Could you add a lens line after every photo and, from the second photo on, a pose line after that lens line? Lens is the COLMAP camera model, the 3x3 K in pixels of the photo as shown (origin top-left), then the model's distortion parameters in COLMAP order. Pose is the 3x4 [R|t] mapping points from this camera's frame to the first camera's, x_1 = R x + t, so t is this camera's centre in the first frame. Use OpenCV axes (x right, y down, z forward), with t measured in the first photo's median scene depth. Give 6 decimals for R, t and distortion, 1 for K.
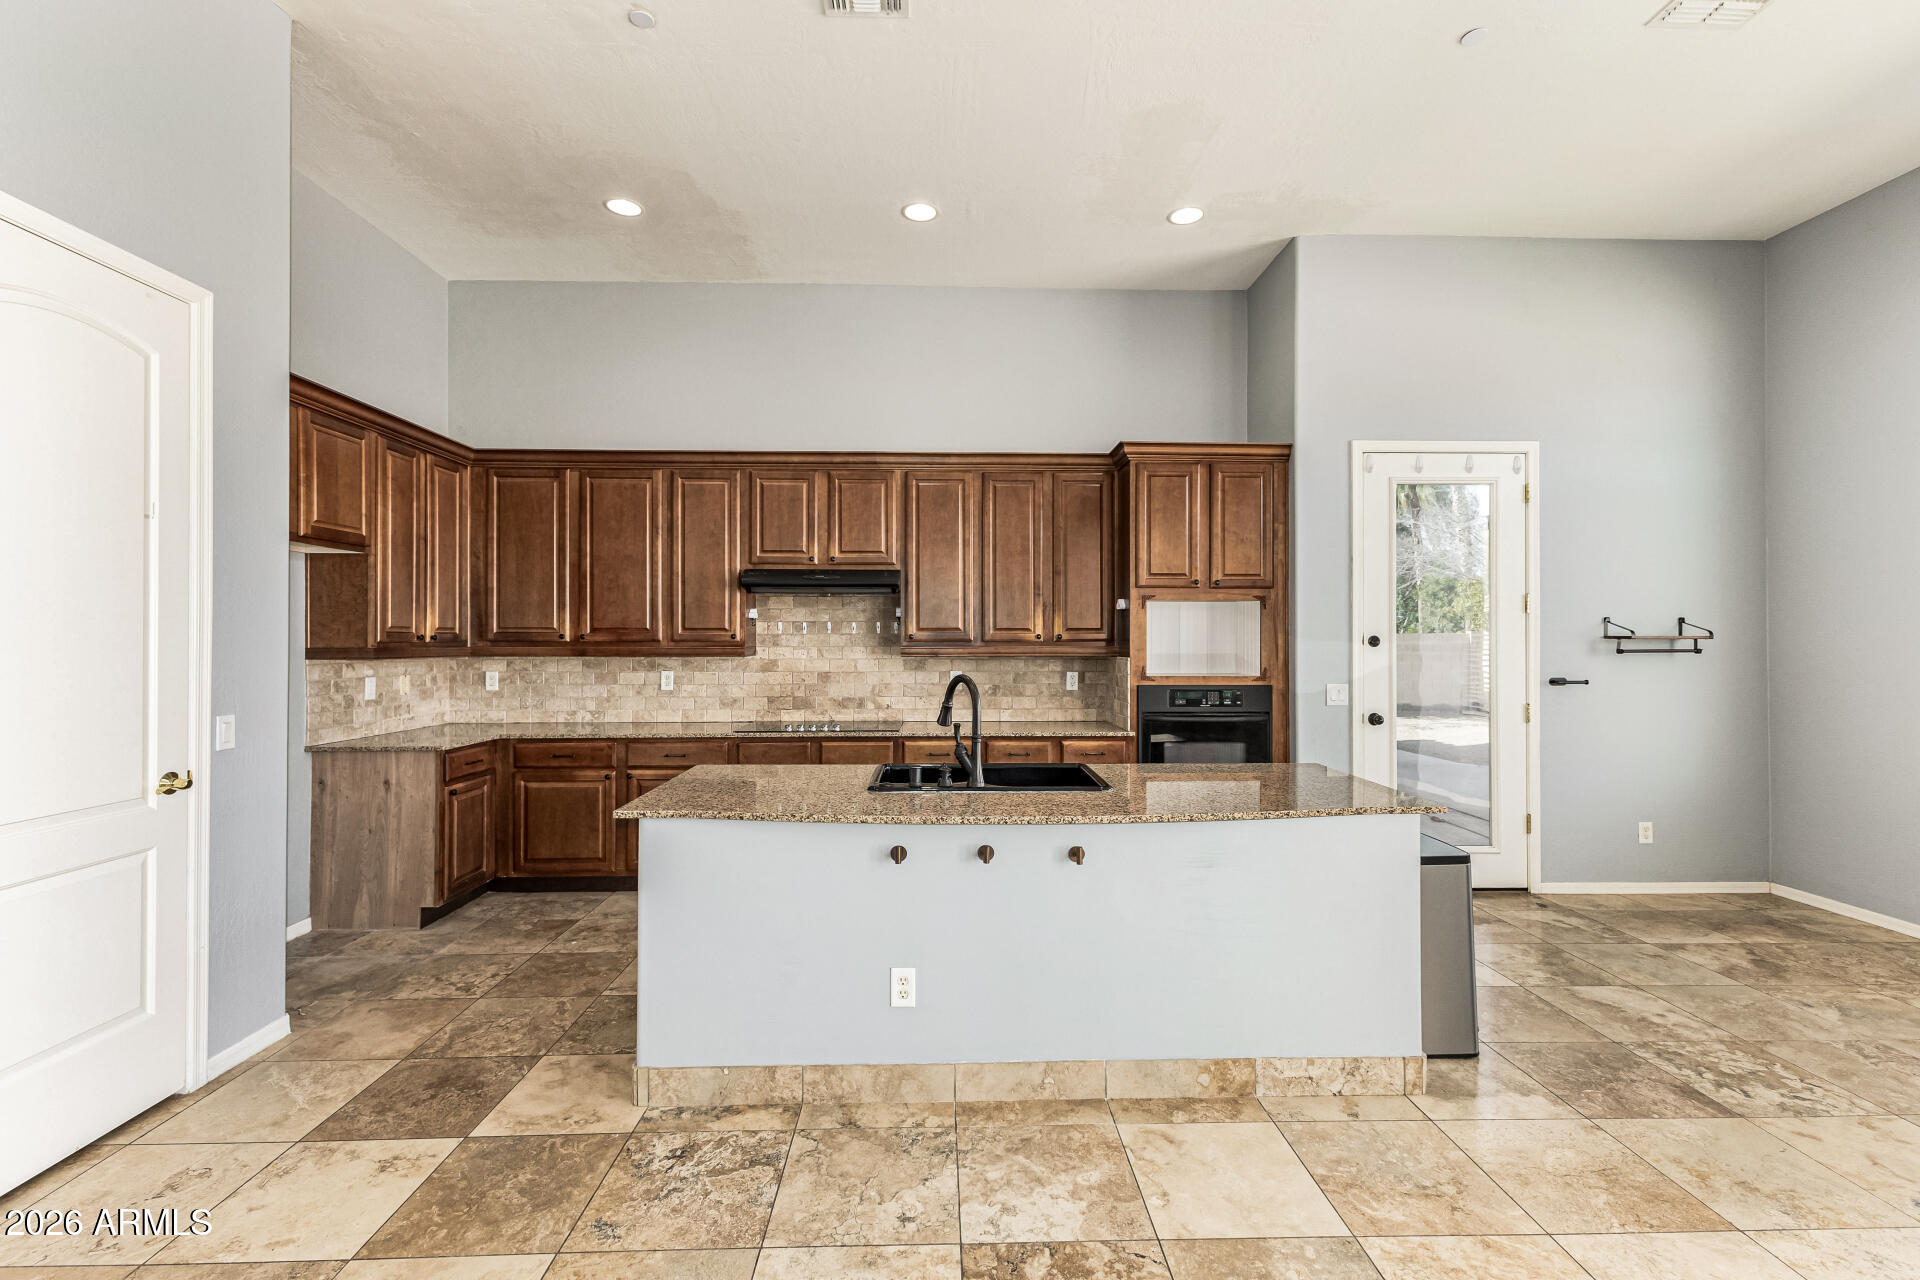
lens RADIAL K [[835.4, 0, 964.3], [0, 835.4, 633.9], [0, 0, 1]] dist [0.016198, -0.005229]
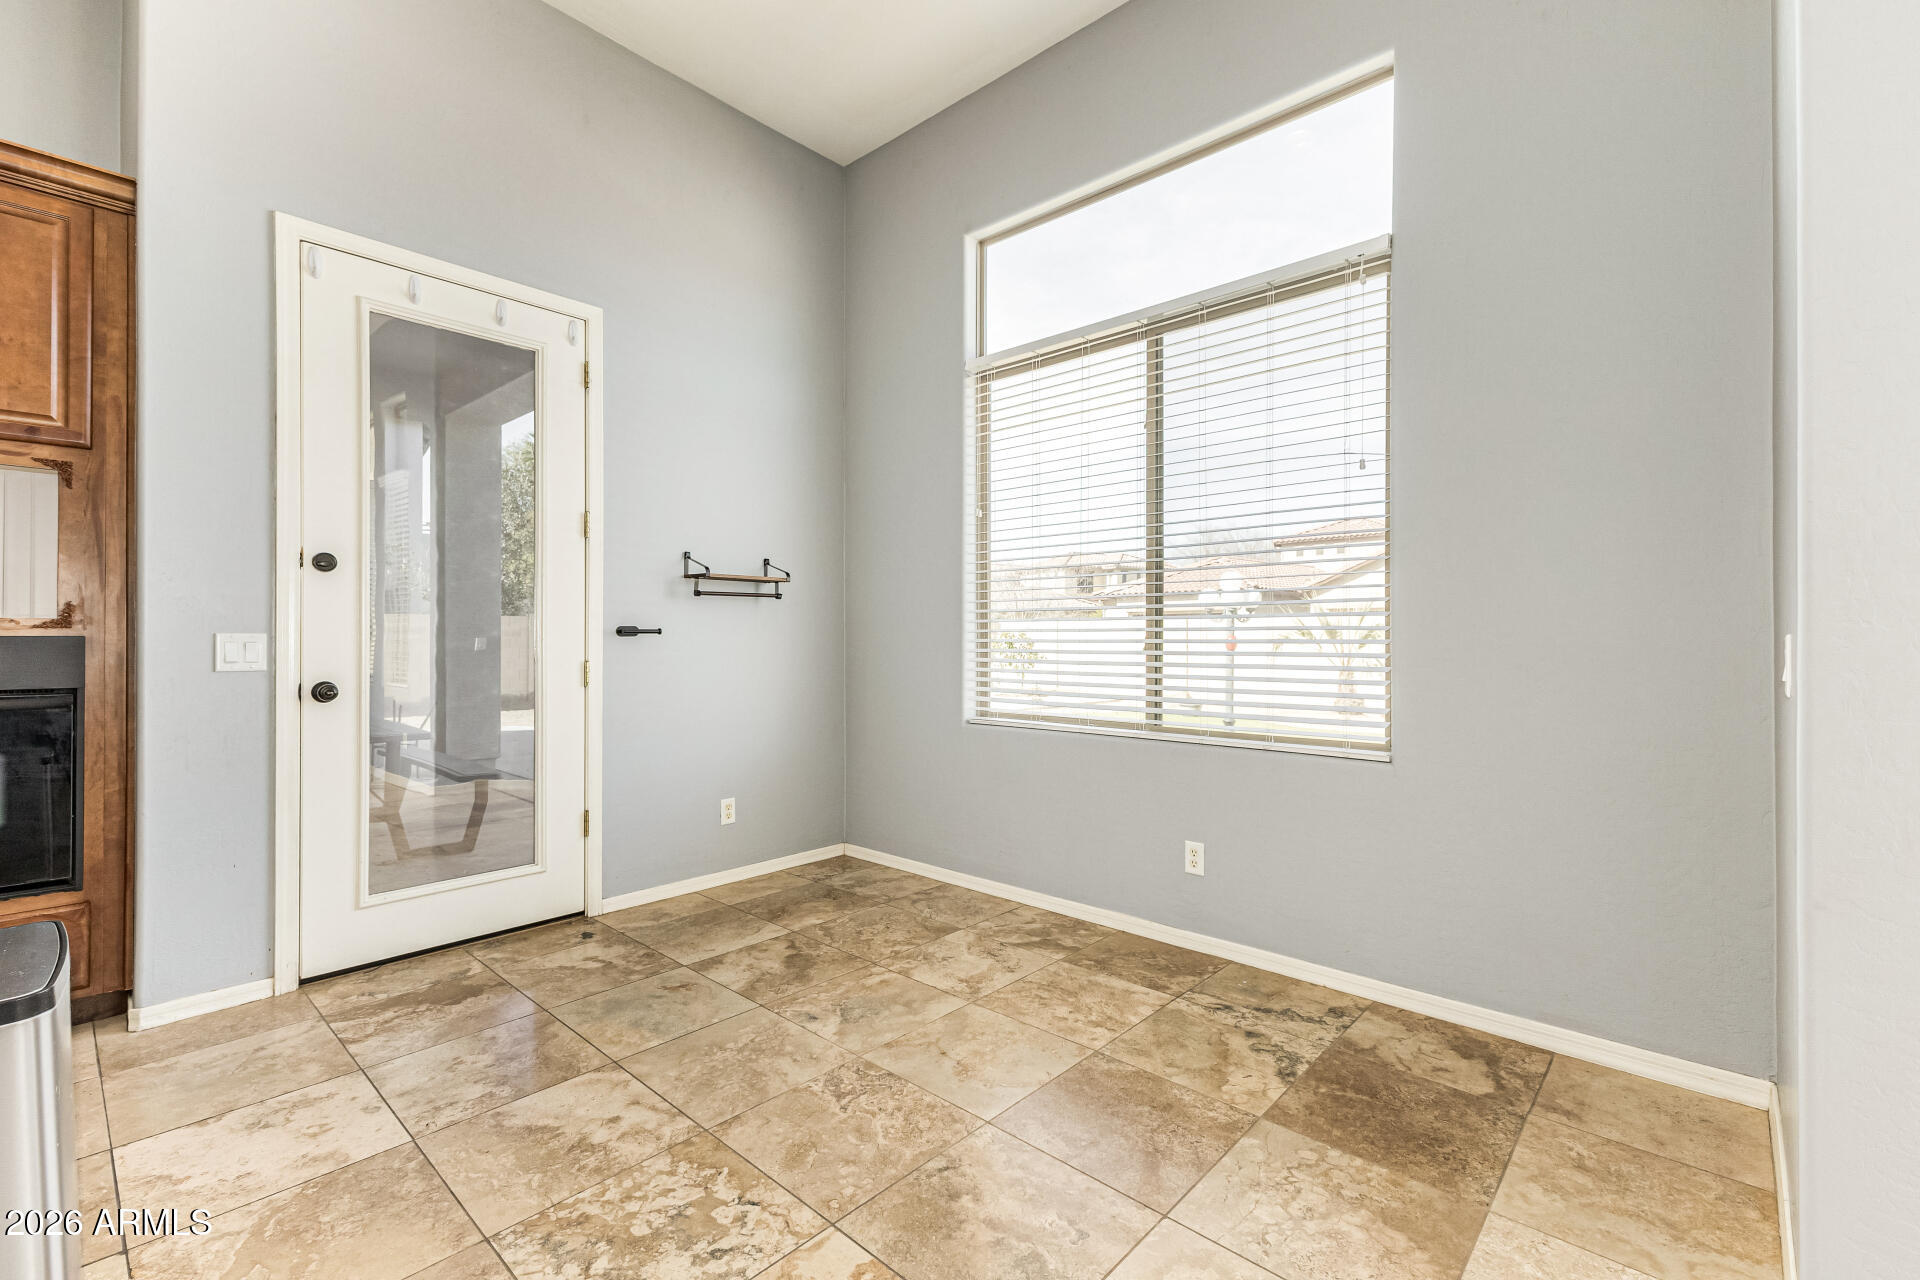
lens RADIAL K [[835.4, 0, 969.4], [0, 835.4, 632.4], [0, 0, 1]] dist [0.016198, -0.005229]
pose [[0.690580, 0.004087, 0.723245, 0.387585], [-0.005512, 0.999985, -0.000388, 0.059104], [-0.723235, -0.003719, 0.690592, 0.261000]]
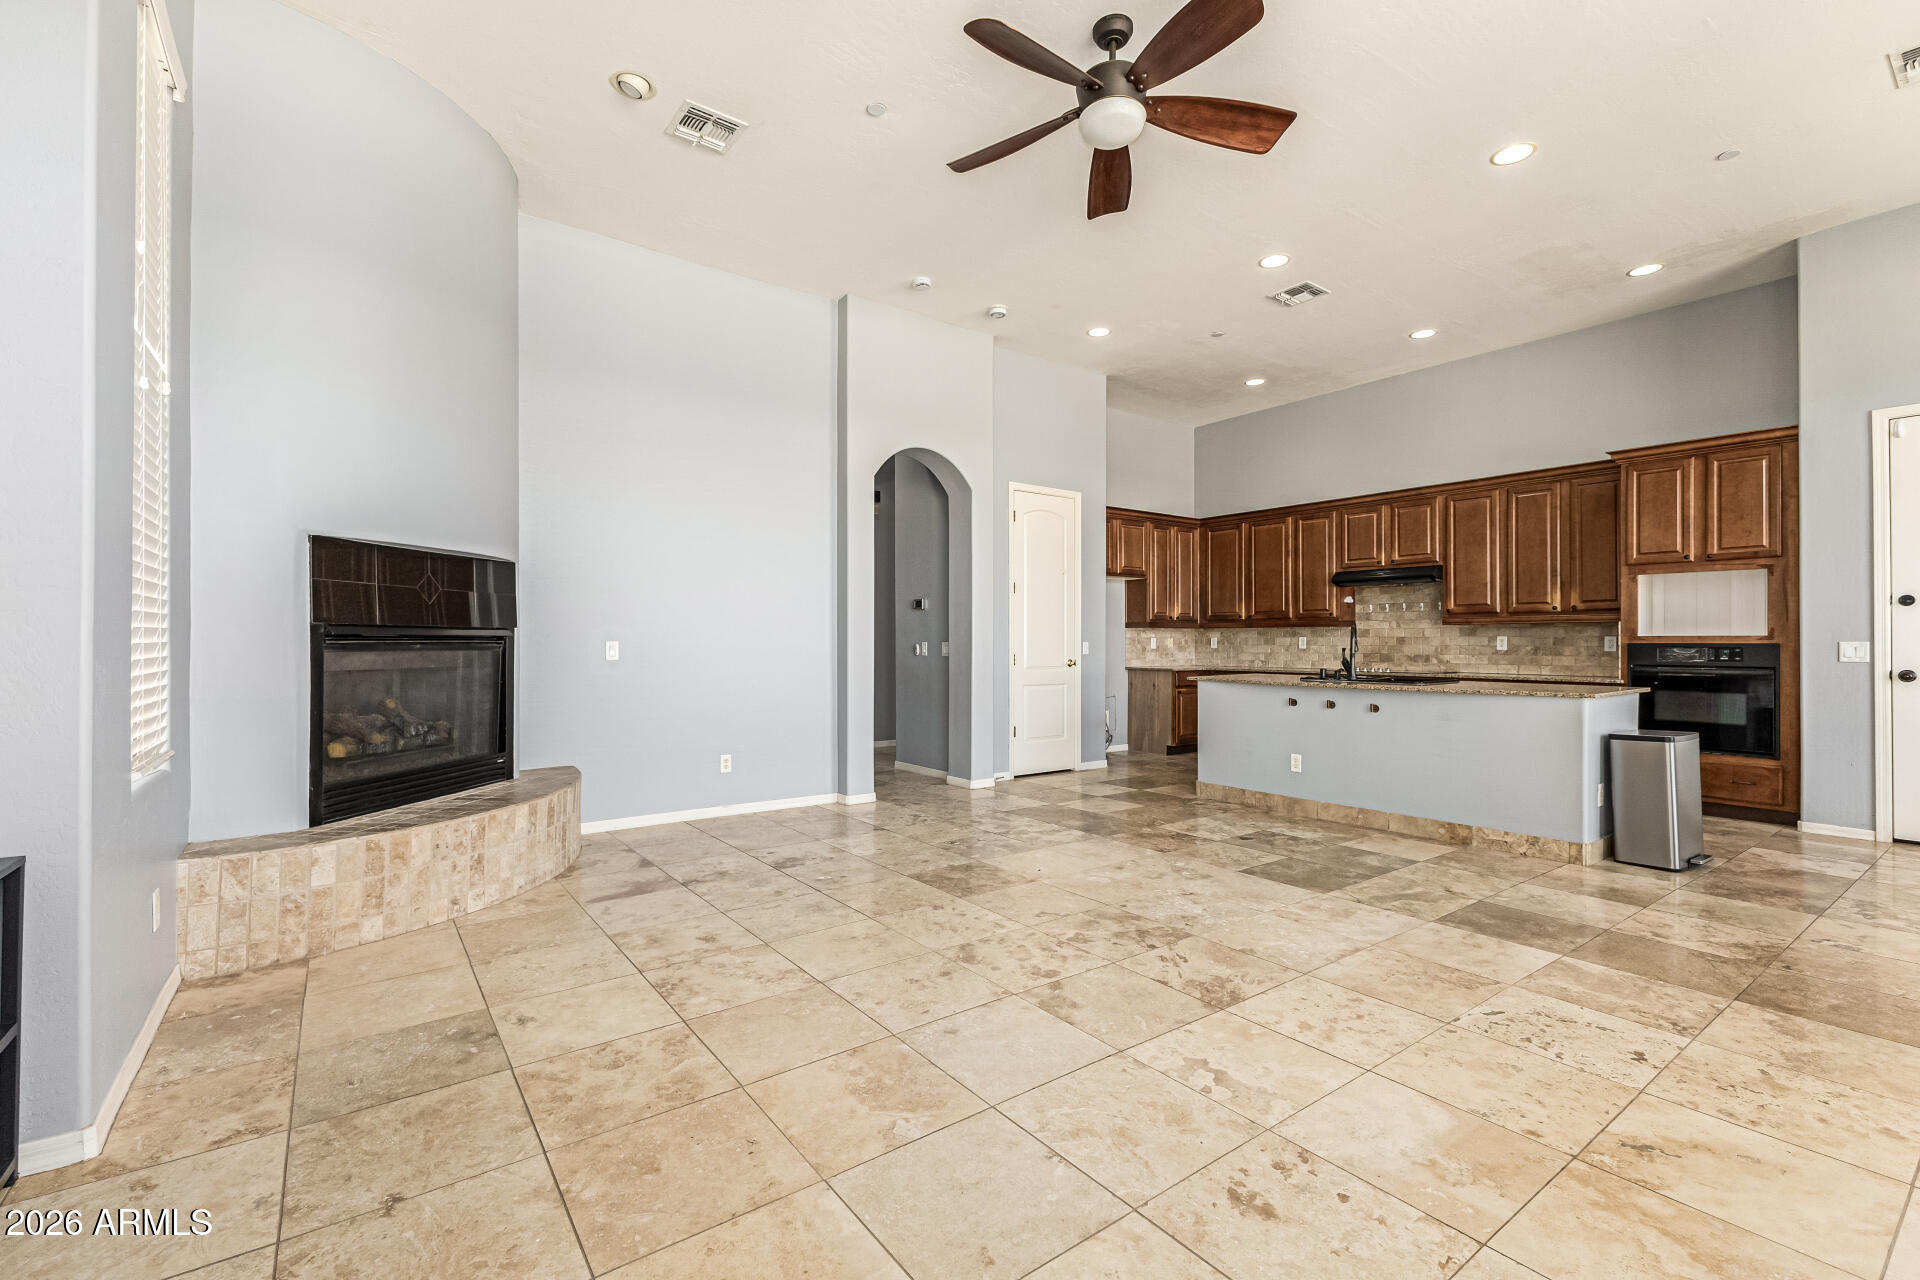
lens RADIAL K [[835.4, 0, 952.8], [0, 835.4, 637.9], [0, 0, 1]] dist [0.016198, -0.005229]
pose [[0.564804, -0.004773, -0.825211, 0.710354], [0.005012, 0.999985, -0.002353, 0.053540], [0.825210, -0.002807, 0.564820, -0.567003]]
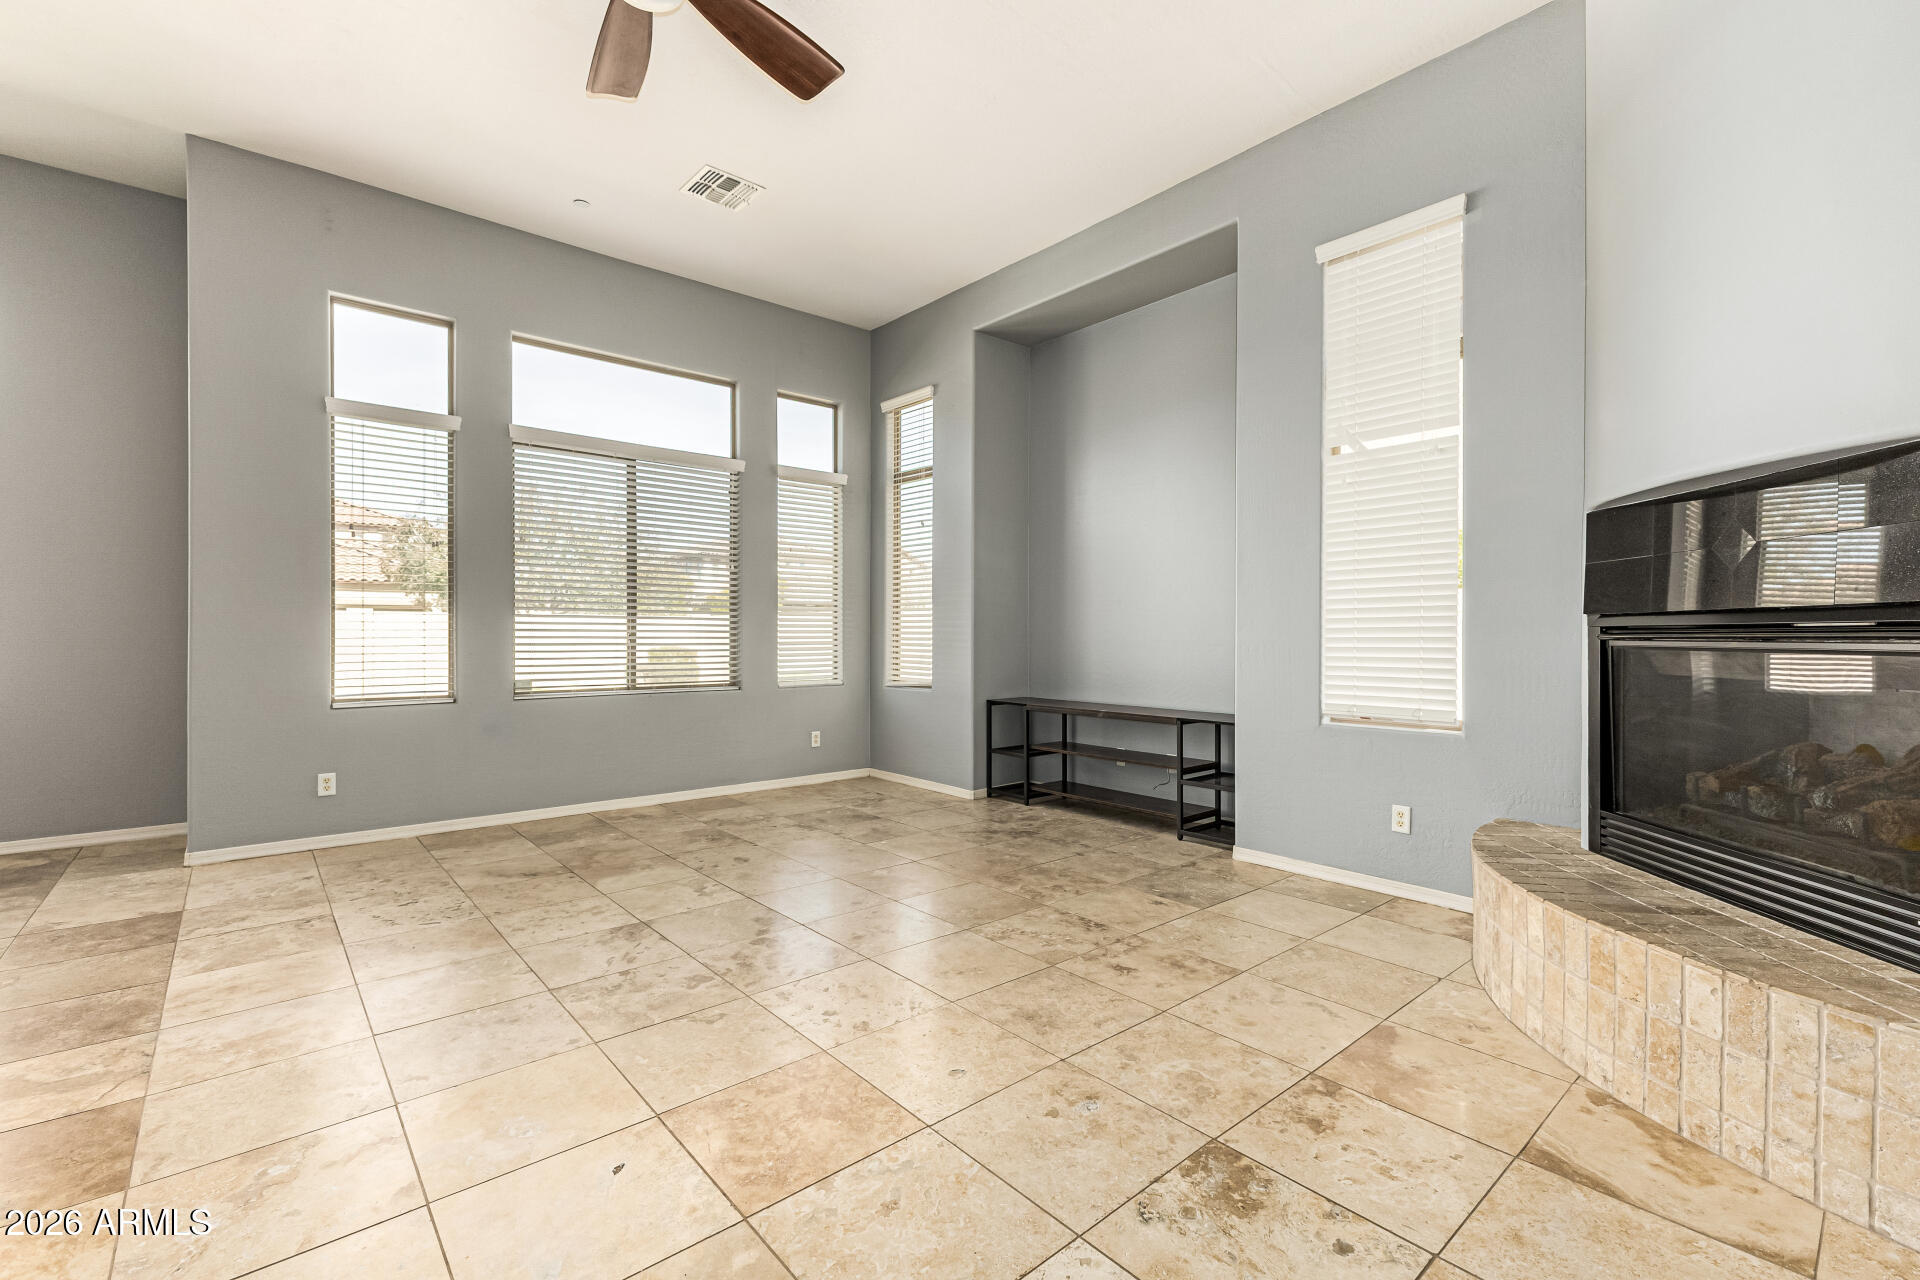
lens RADIAL K [[835.4, 0, 954.9], [0, 835.4, 636.6], [0, 0, 1]] dist [0.016198, -0.005229]
pose [[-0.627576, -0.002030, 0.778553, -0.438227], [-0.007603, 0.999965, -0.003521, 0.058208], [-0.778518, -0.008129, -0.627569, 0.180696]]
